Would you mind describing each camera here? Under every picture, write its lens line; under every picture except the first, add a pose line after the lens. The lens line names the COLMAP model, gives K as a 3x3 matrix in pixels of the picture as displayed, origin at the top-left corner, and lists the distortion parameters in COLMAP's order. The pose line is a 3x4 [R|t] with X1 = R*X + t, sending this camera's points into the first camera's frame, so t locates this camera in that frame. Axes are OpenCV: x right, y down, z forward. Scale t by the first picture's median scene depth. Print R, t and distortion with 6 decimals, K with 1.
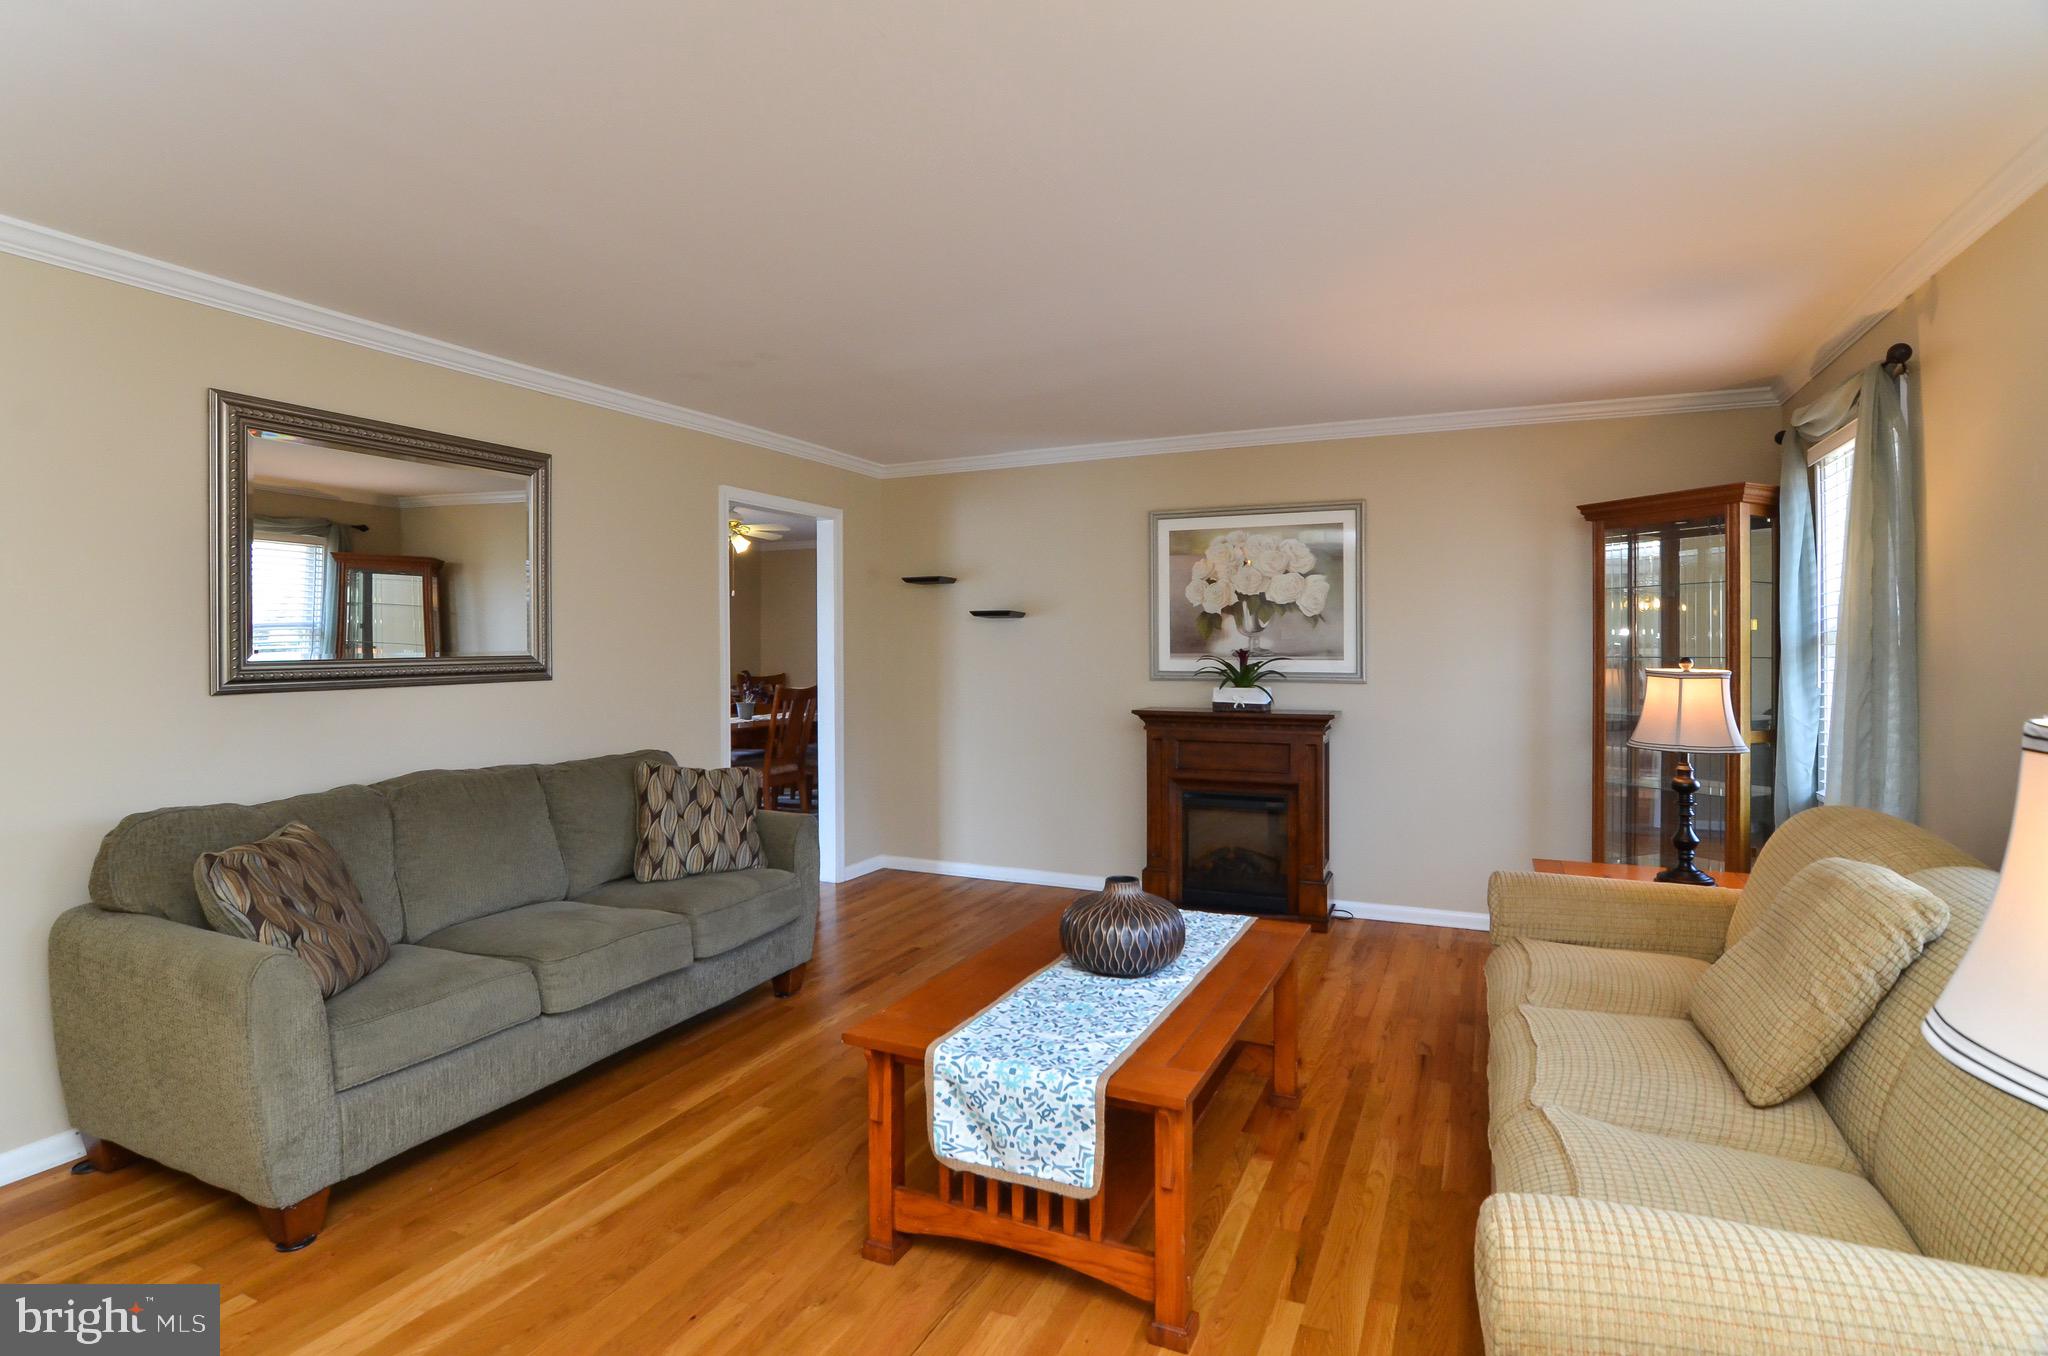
lens RADIAL K [[1038.4, 0, 1027.2], [0, 1038.4, 665.7], [0, 0, 1]] dist [-0.021449, 0.001452]
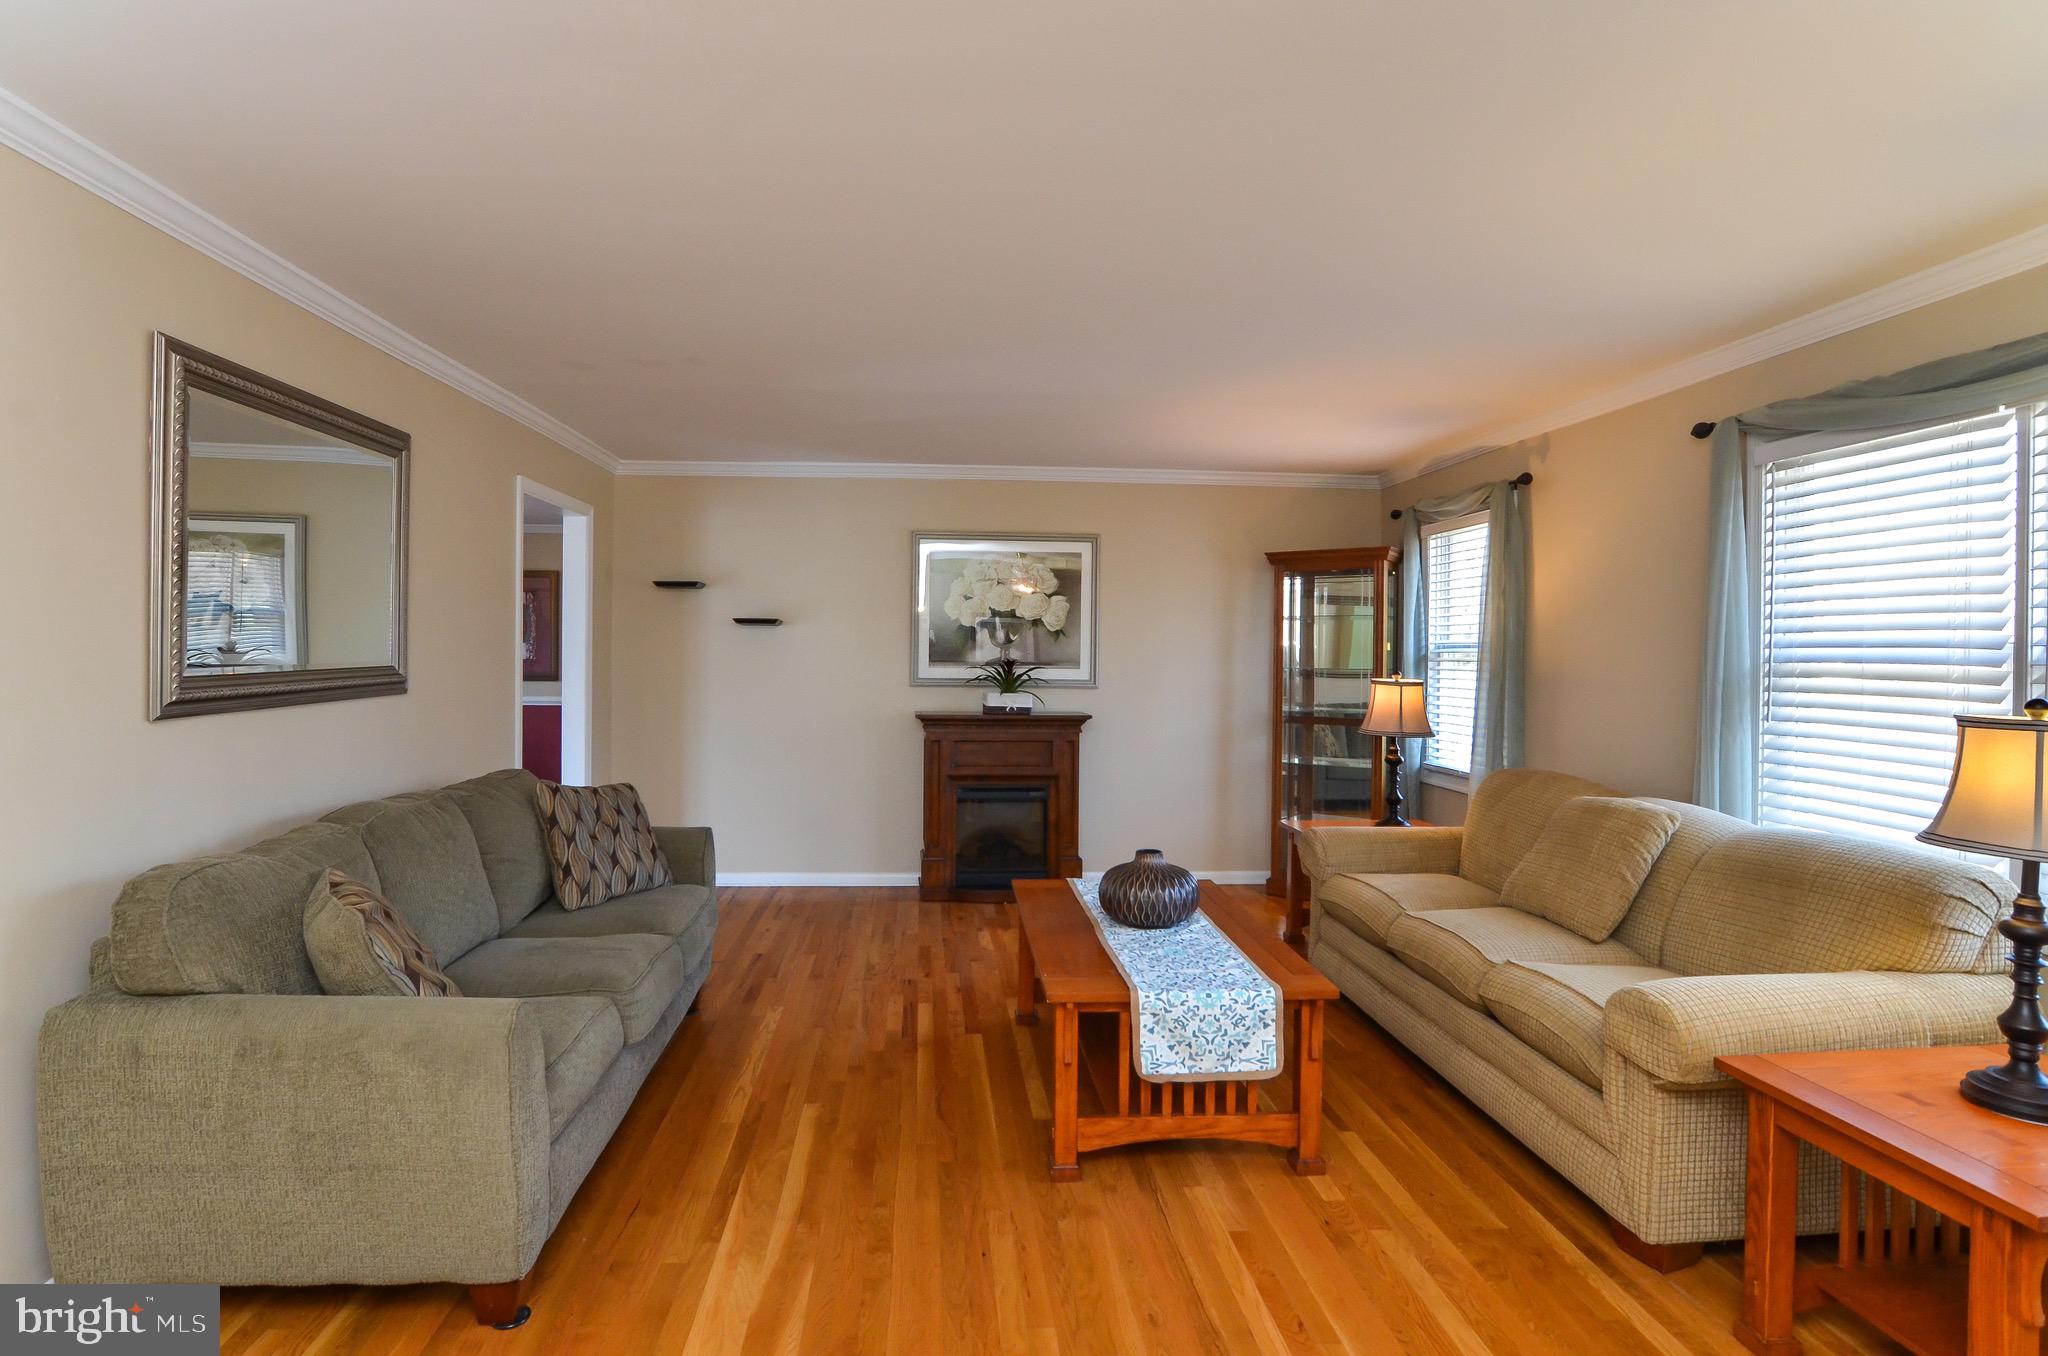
lens RADIAL K [[1038.4, 0, 1035.3], [0, 1038.4, 671.7], [0, 0, 1]] dist [-0.021449, 0.001452]
pose [[0.874247, 0.000008, 0.485482, -0.447894], [-0.002913, 0.999982, 0.005229, -0.011458], [-0.485473, -0.005985, 0.874231, -0.016223]]
